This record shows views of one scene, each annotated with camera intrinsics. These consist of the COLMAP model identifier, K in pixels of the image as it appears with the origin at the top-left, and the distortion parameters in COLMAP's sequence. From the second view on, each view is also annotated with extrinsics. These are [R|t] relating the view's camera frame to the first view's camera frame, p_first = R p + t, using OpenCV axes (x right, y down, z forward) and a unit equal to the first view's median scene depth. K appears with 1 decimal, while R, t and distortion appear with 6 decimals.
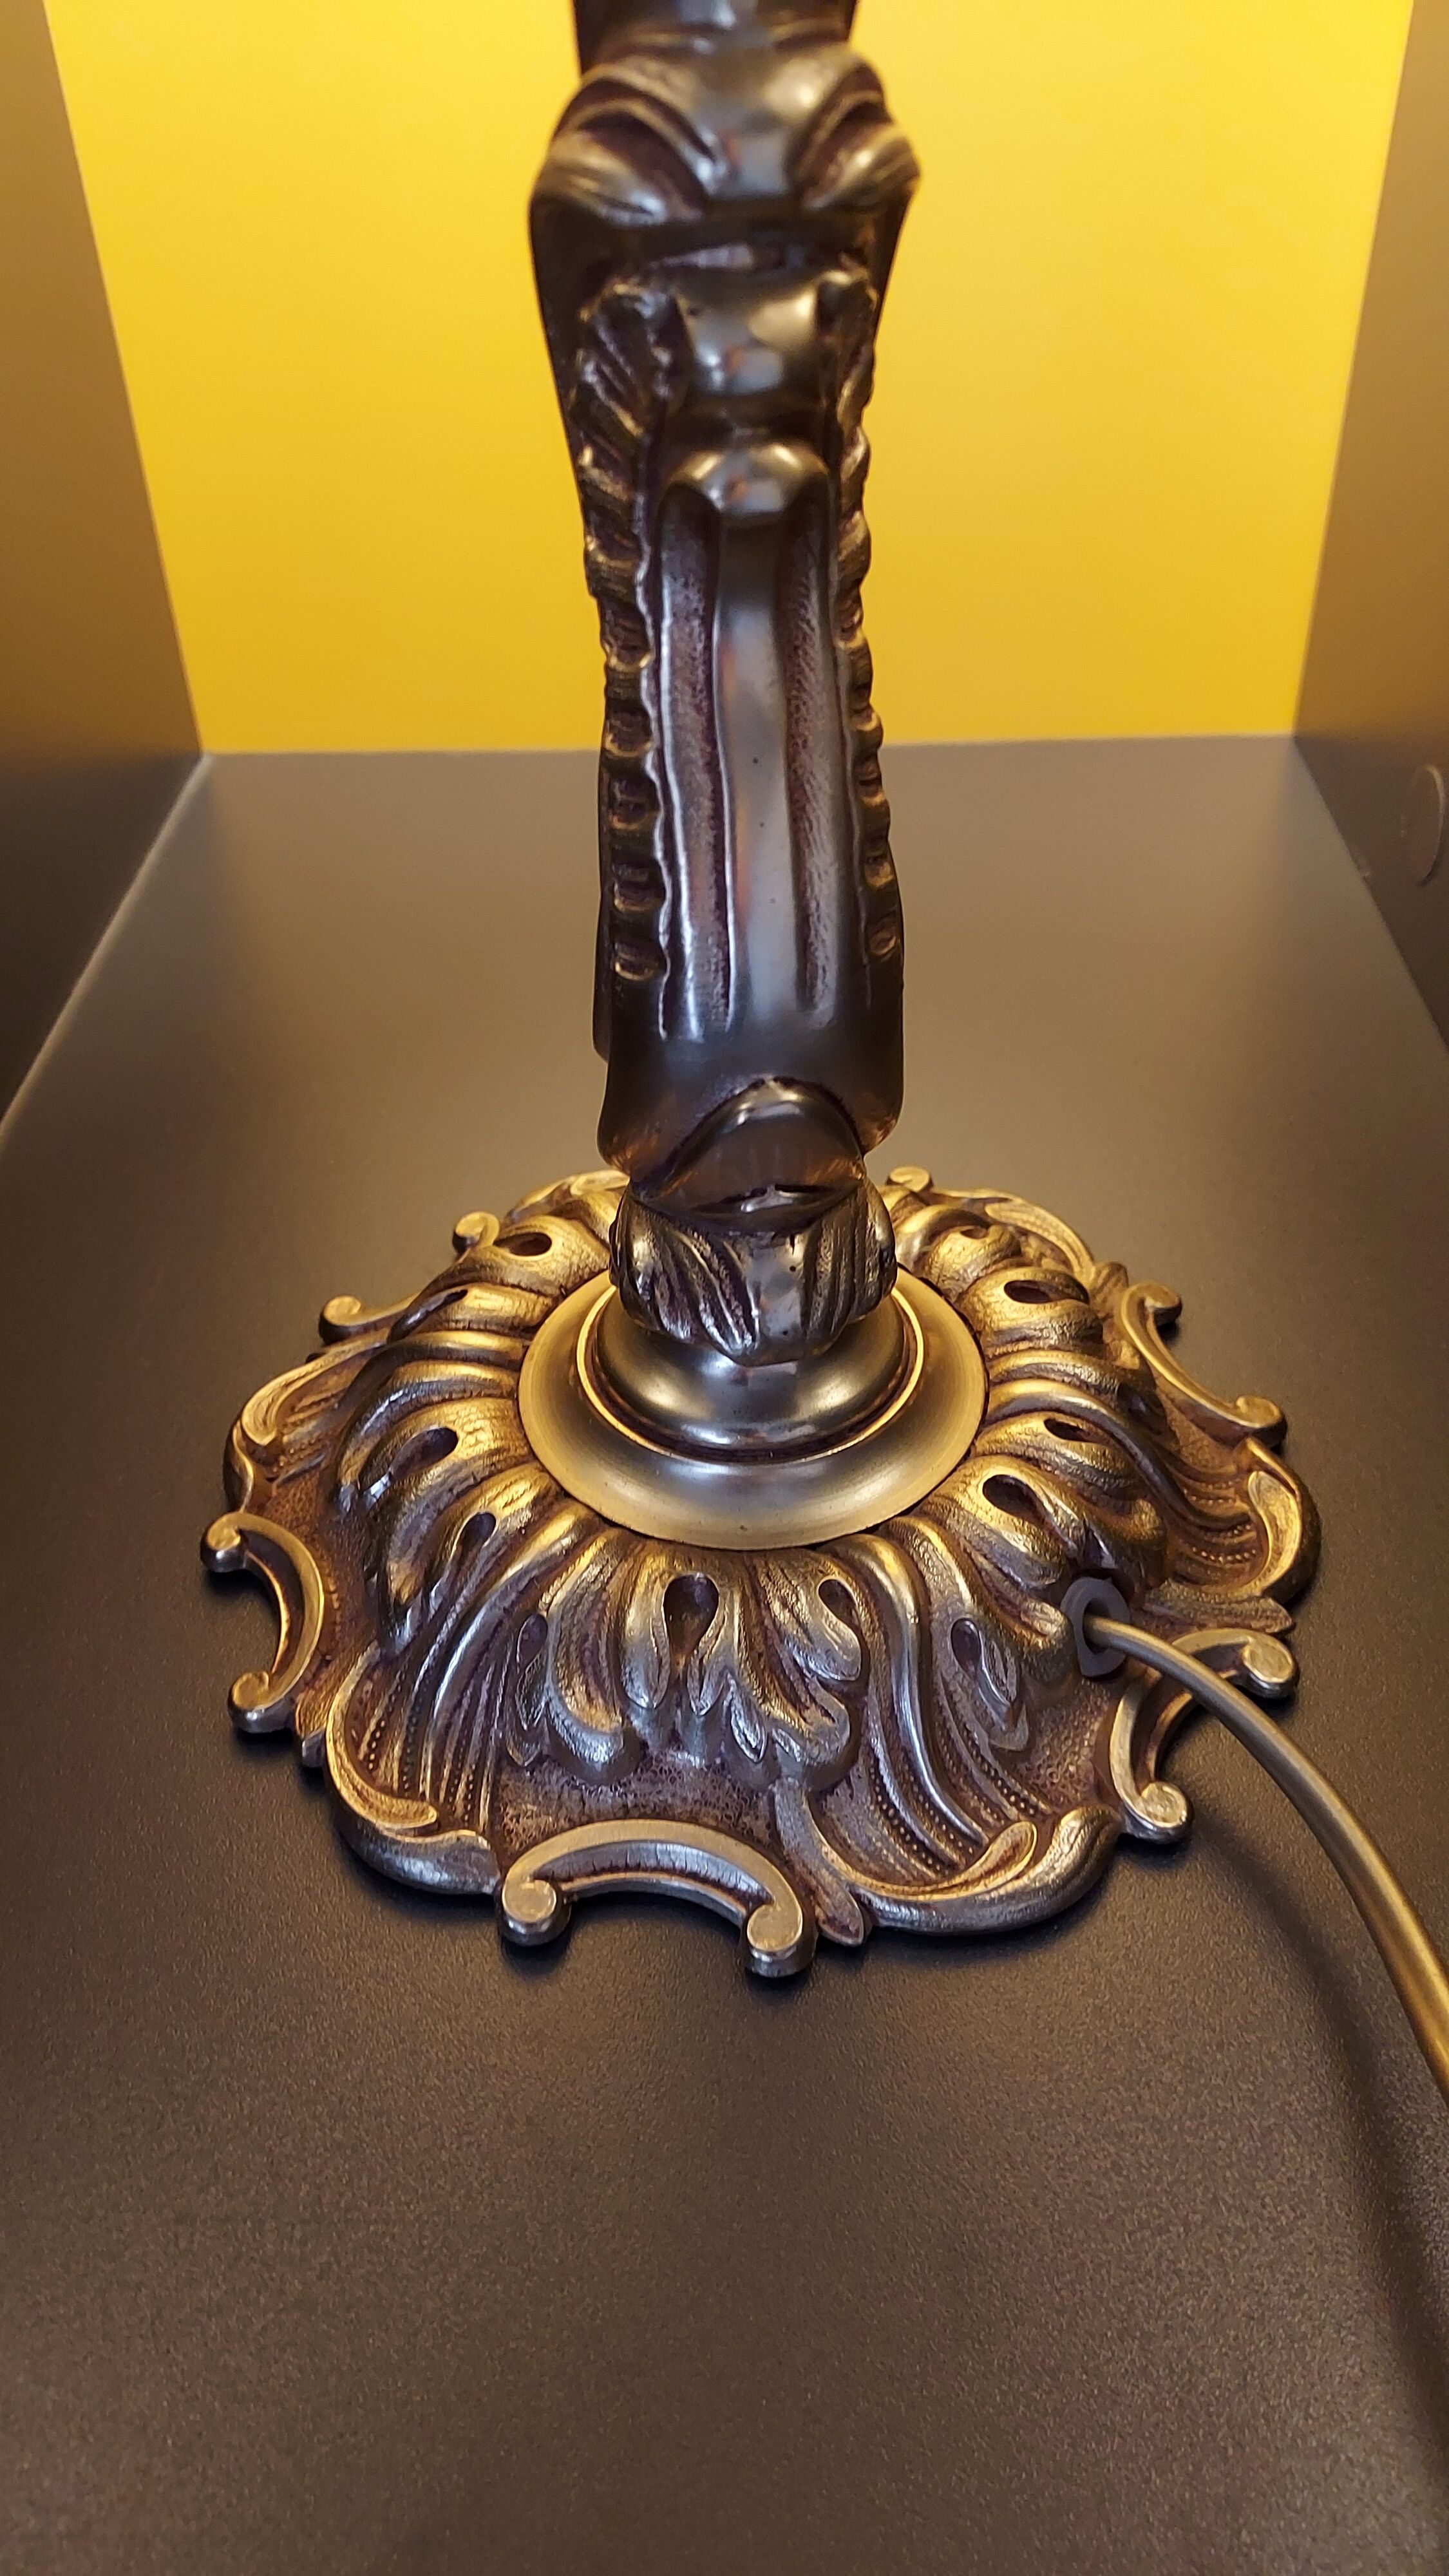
lens RADIAL K [[1937.5, 0, 724.5], [0, 1937.5, 1288.0], [0, 0, 1]] dist [0.082415, -0.000004]
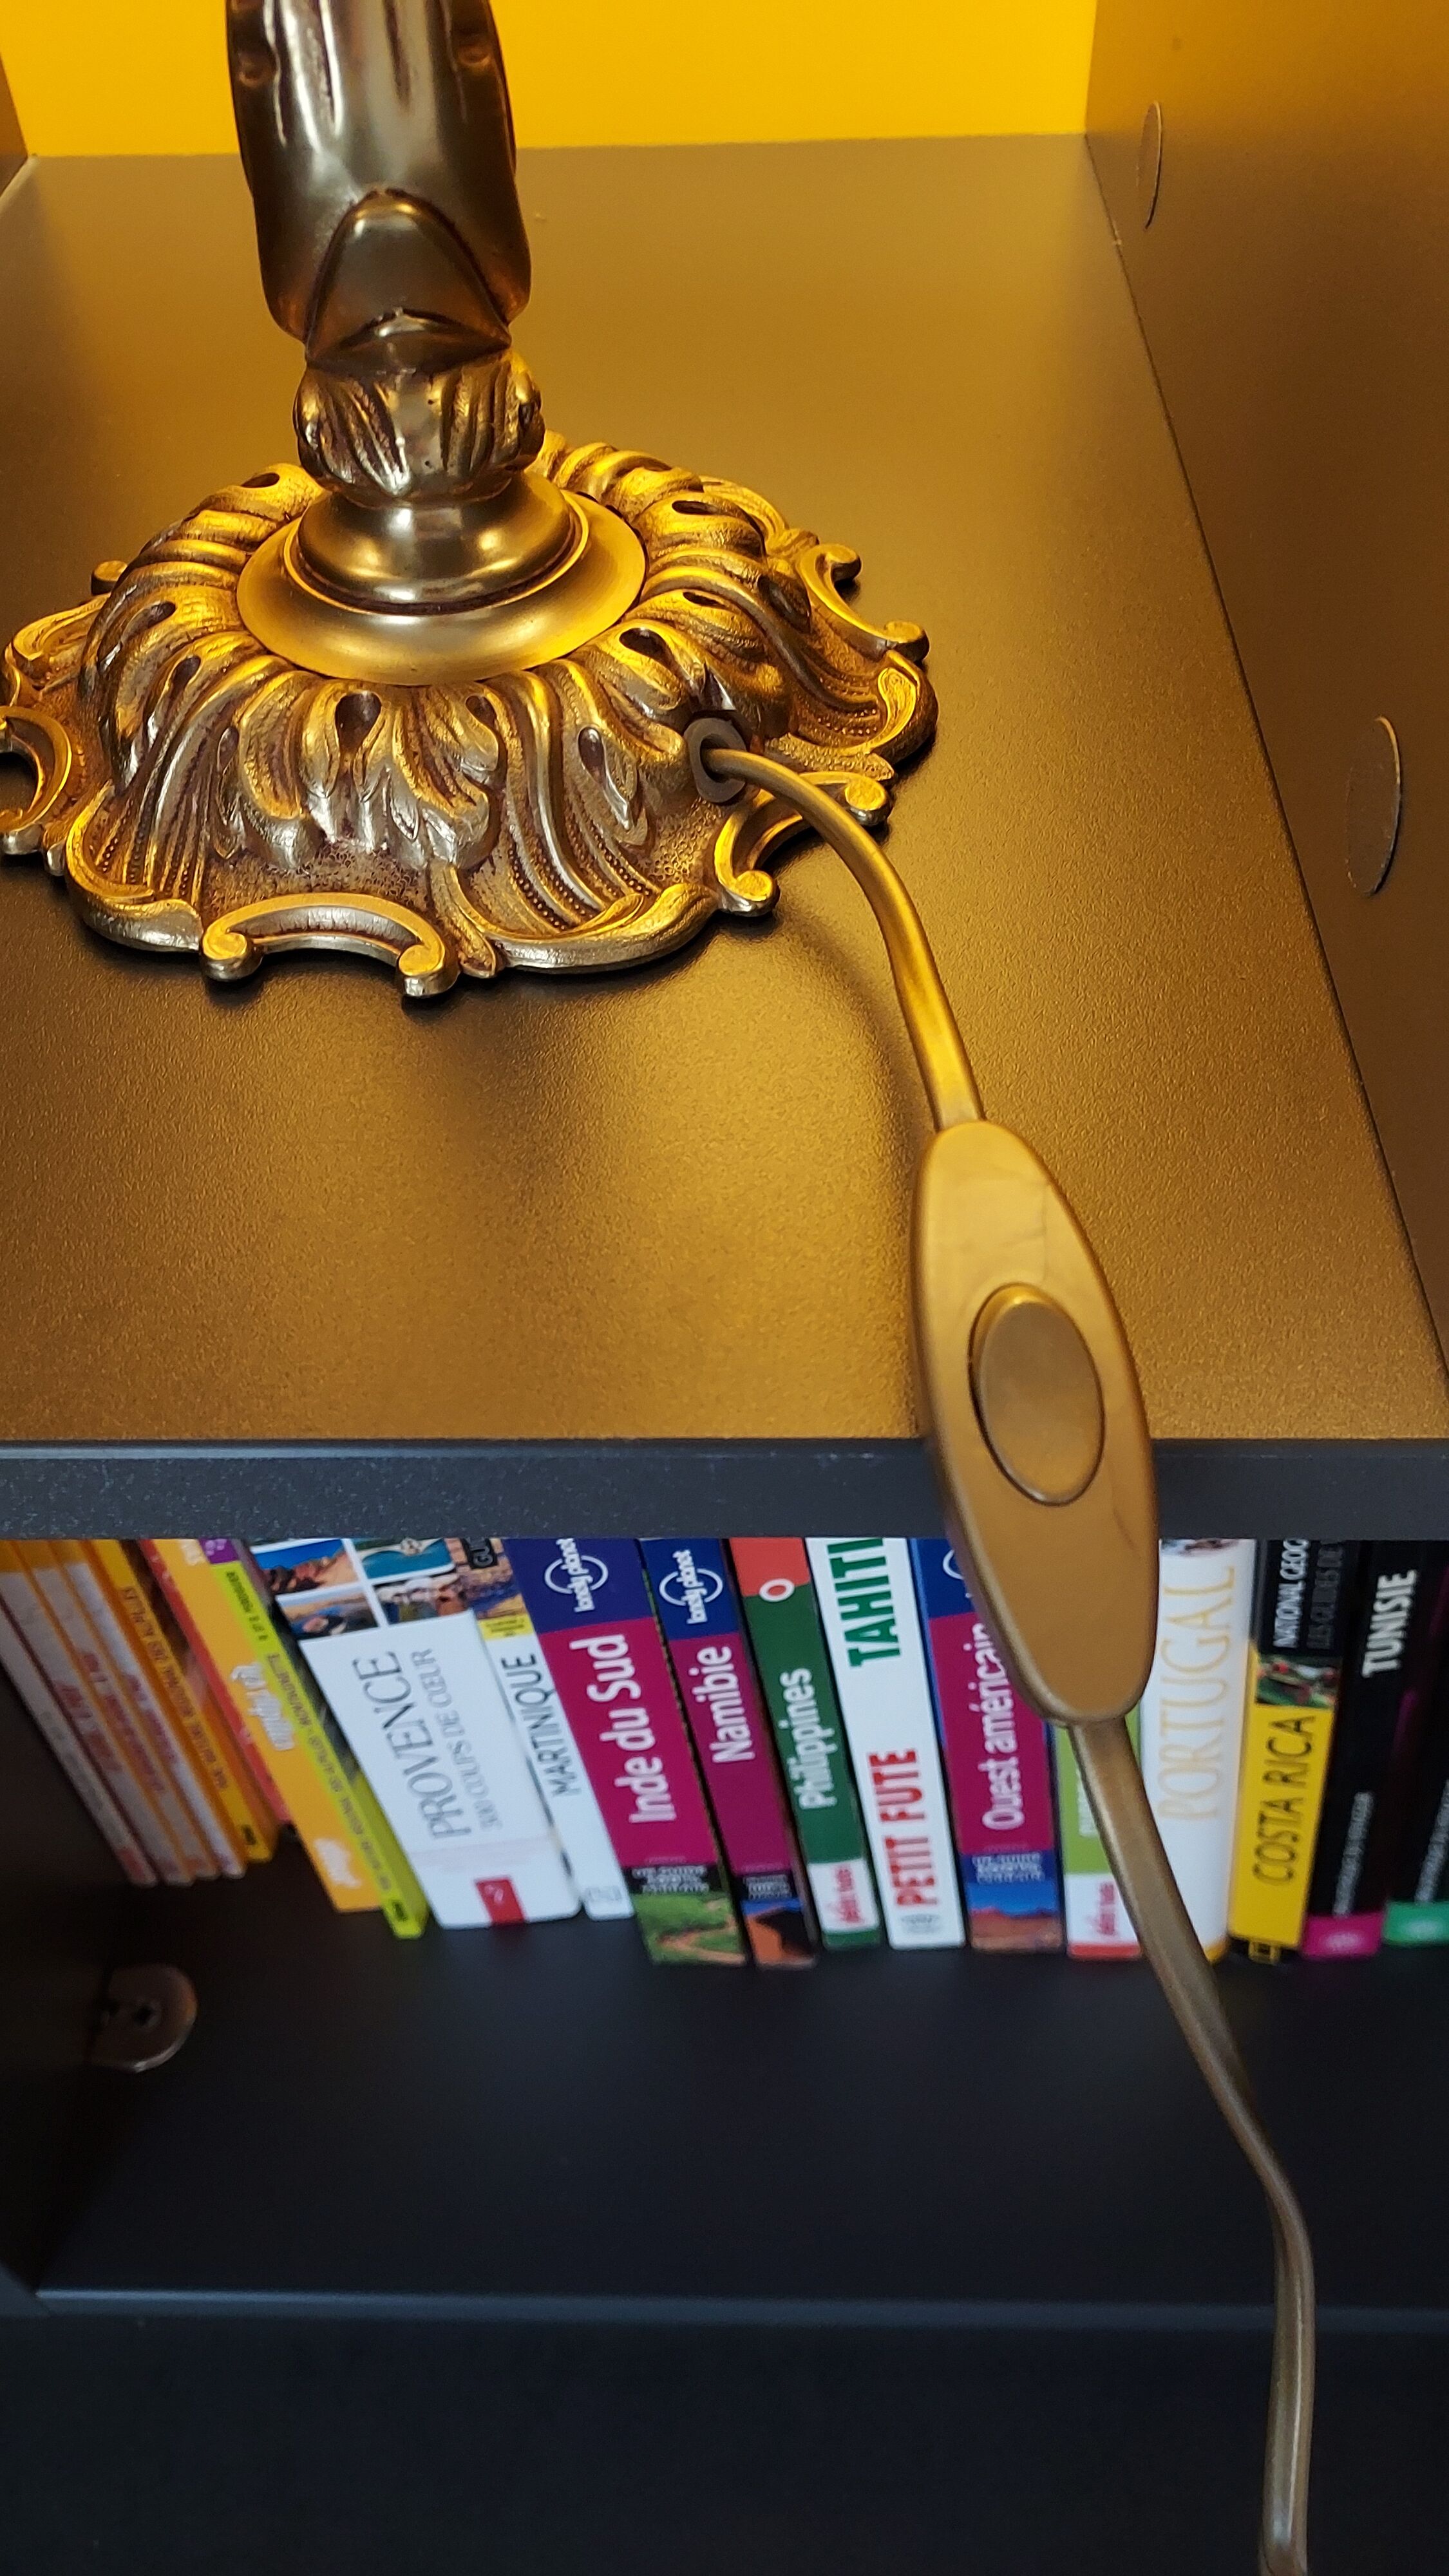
lens RADIAL K [[1947.3, 0, 724.5], [0, 1947.3, 1288.0], [0, 0, 1]] dist [0.008578, 0.003313]
pose [[0.999962, -0.000371, 0.008741, 0.191324], [-0.001107, 0.985705, 0.168478, 0.300828], [-0.008678, -0.168482, 0.985667, -0.228814]]
